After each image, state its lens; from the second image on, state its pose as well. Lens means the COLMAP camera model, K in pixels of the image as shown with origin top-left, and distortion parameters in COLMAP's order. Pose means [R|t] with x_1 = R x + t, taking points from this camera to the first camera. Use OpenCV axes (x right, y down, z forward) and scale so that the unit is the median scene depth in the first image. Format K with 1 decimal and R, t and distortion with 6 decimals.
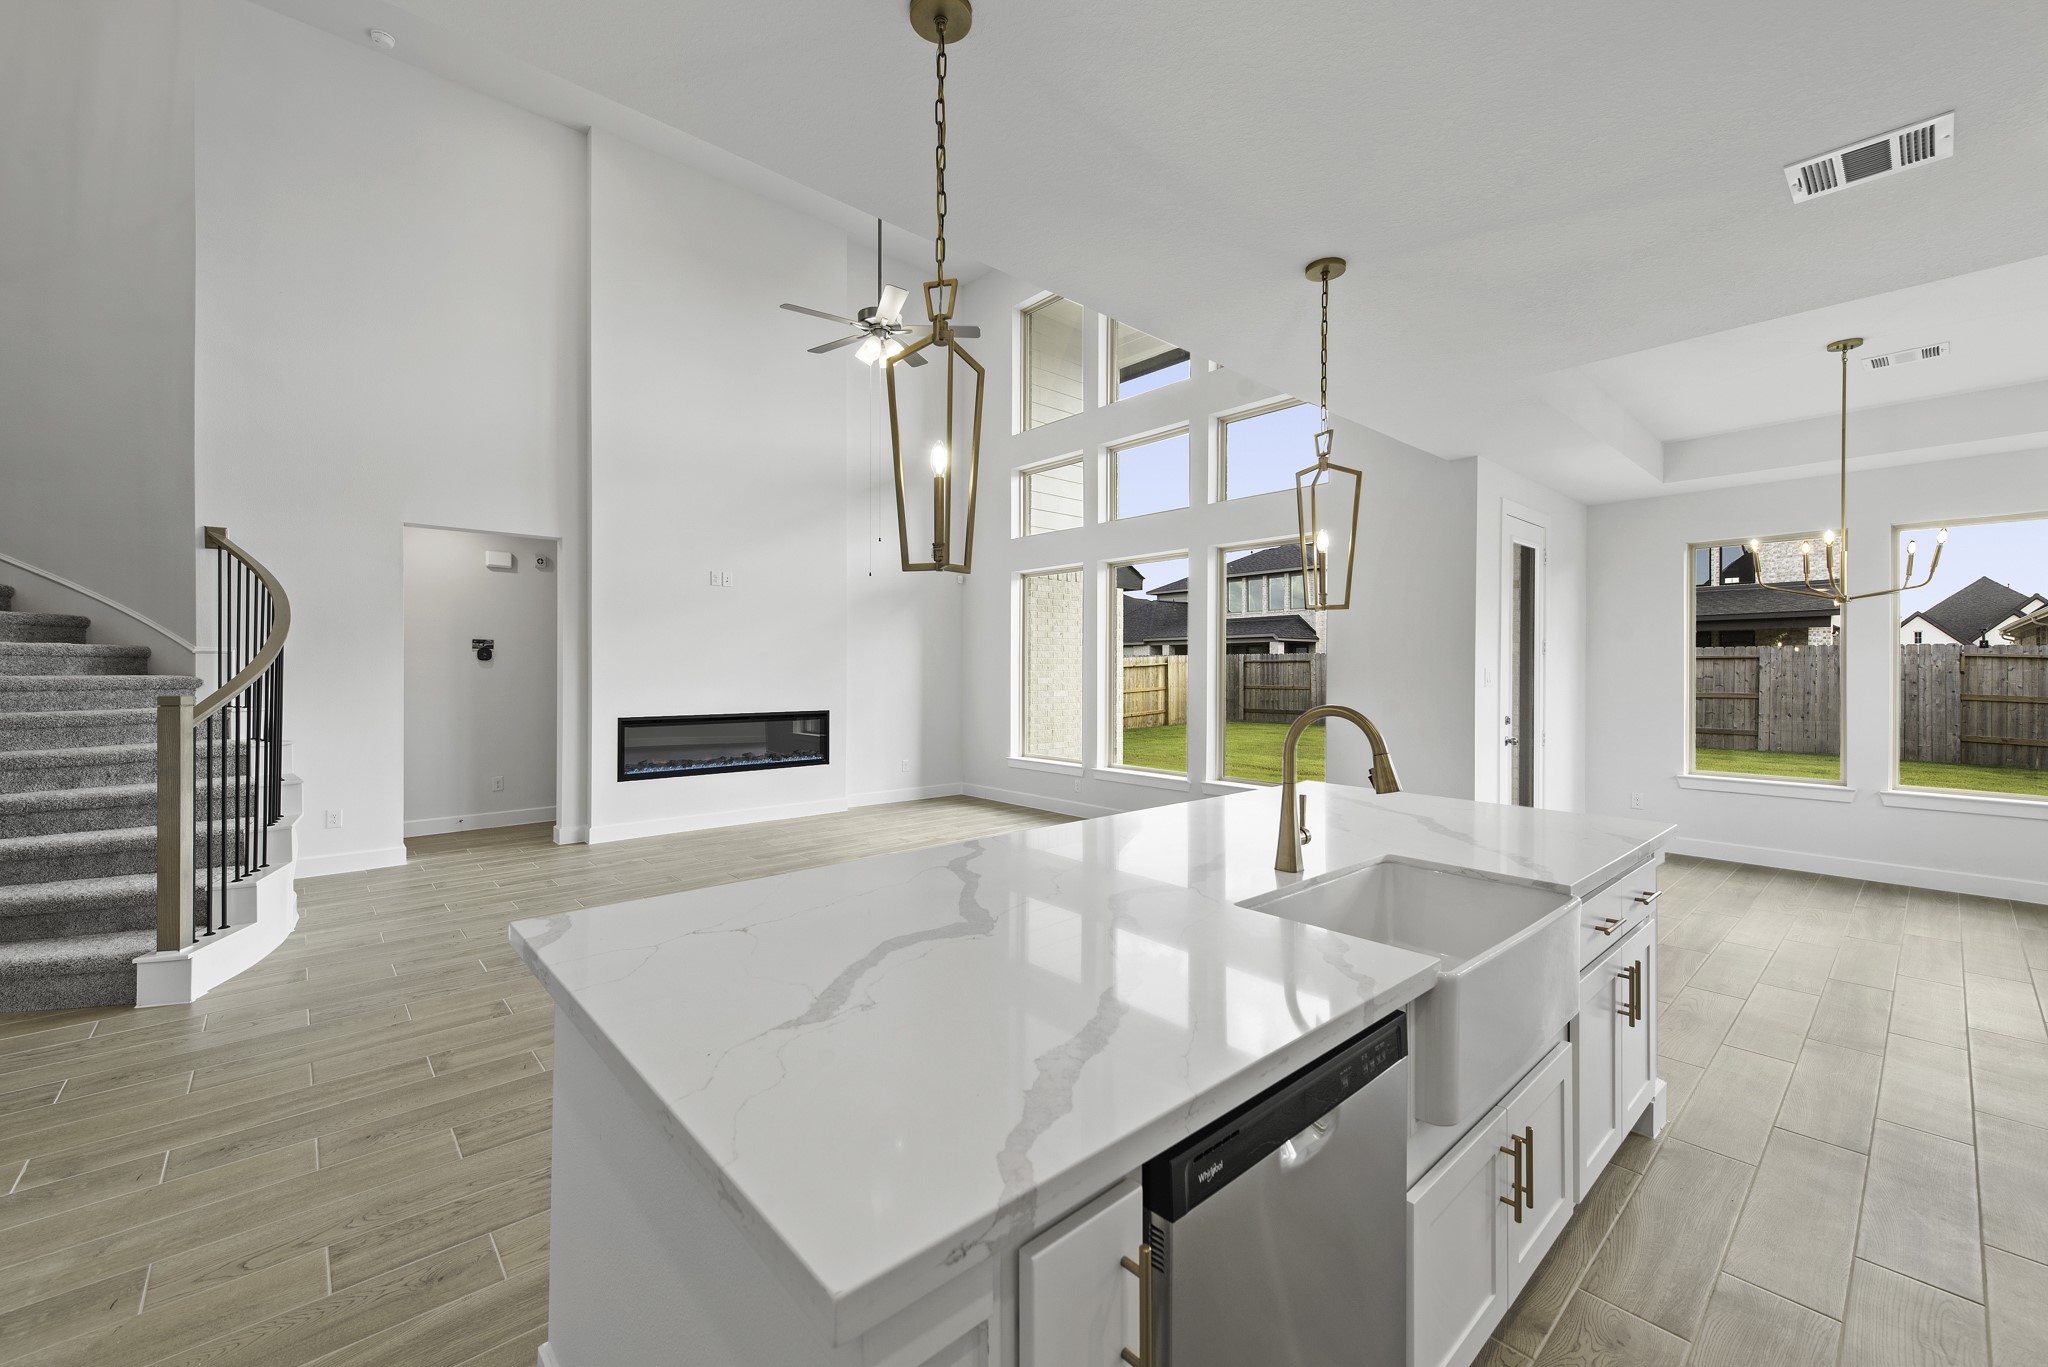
lens RADIAL K [[804.8, 0, 1023.5], [0, 804.8, 670.3], [0, 0, 1]] dist [0.012584, -0.003409]
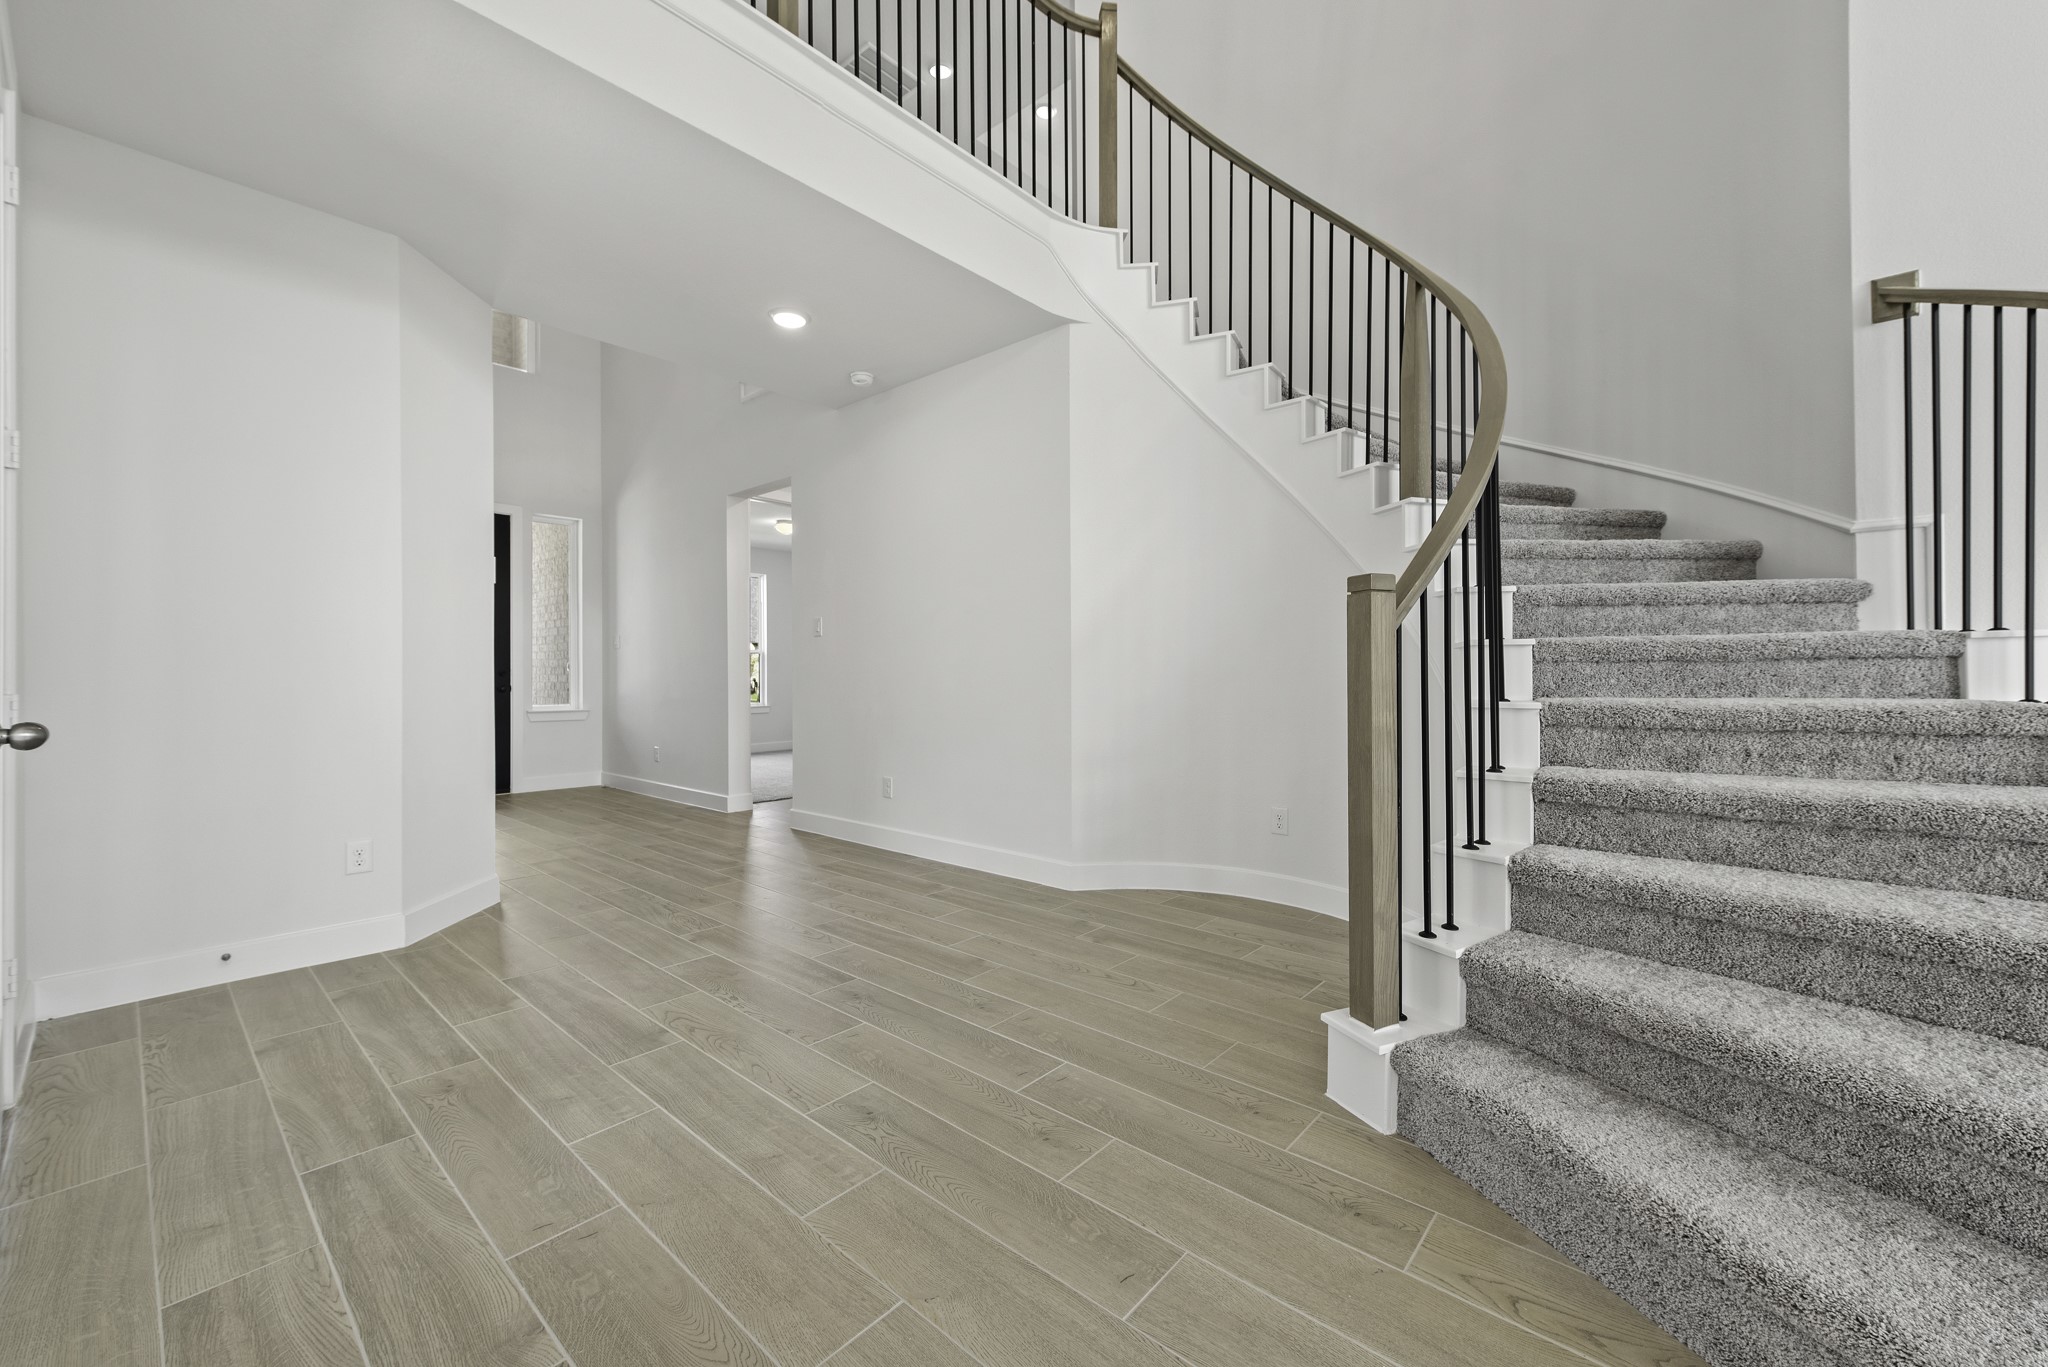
lens RADIAL K [[804.8, 0, 1022.9], [0, 804.8, 674.2], [0, 0, 1]] dist [0.012584, -0.003409]
pose [[0.110365, -0.006136, -0.993872, -0.661503], [0.004772, 0.999973, -0.005644, 0.078993], [0.993880, -0.004120, 0.110391, 0.490461]]
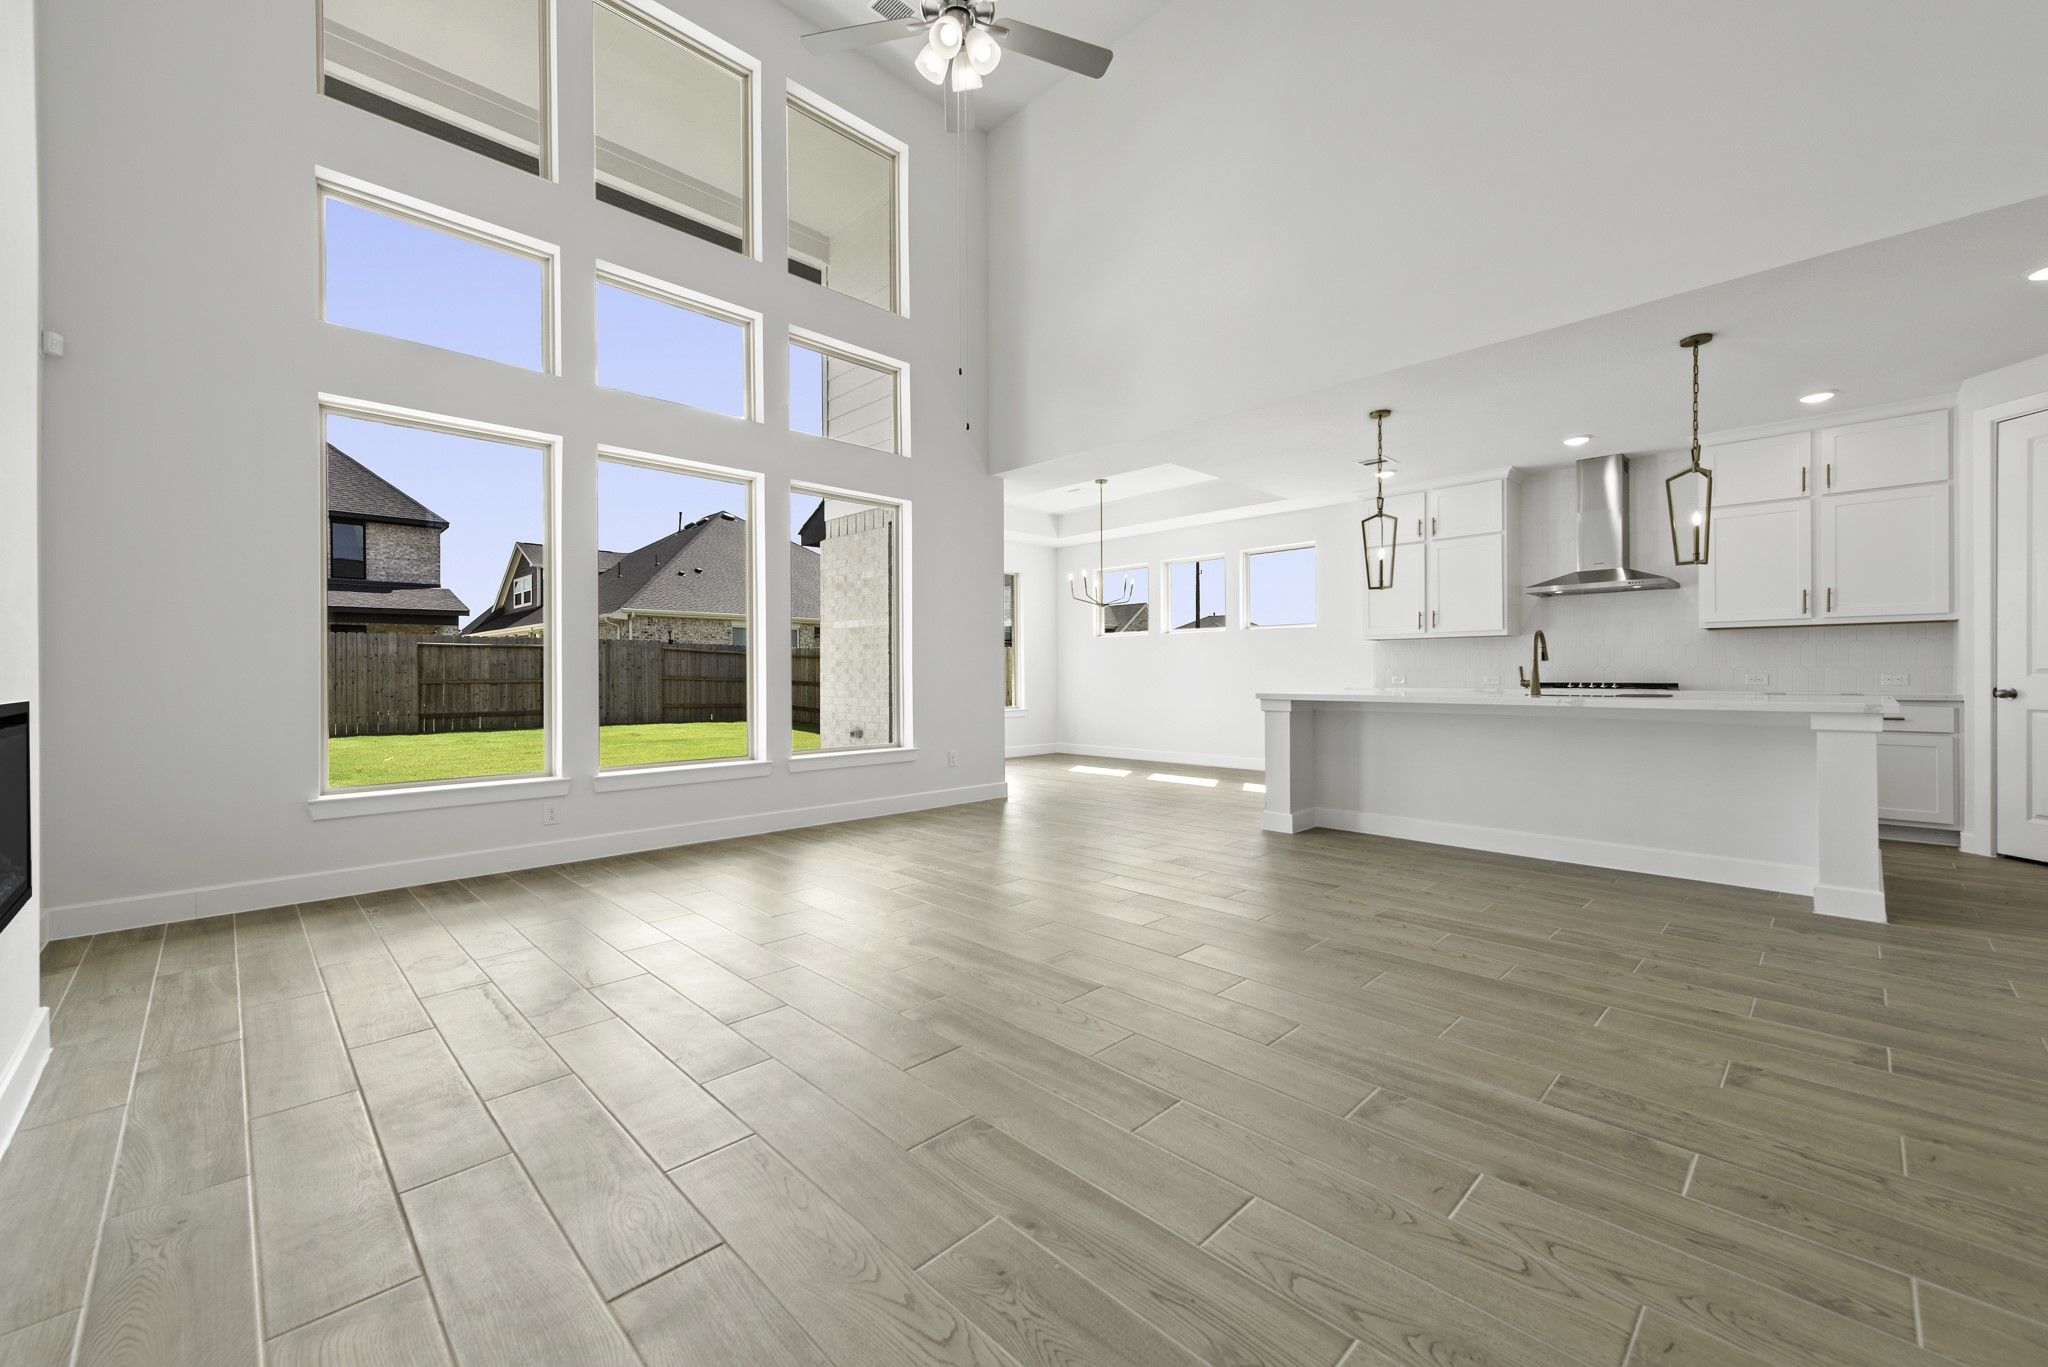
lens RADIAL K [[804.8, 0, 1019.5], [0, 804.8, 677.2], [0, 0, 1]] dist [0.012584, -0.003409]
pose [[-0.034101, -0.007016, 0.999394, -0.949570], [0.003201, 0.999969, 0.007130, 0.072909], [-0.999413, 0.003442, -0.034077, 1.193167]]
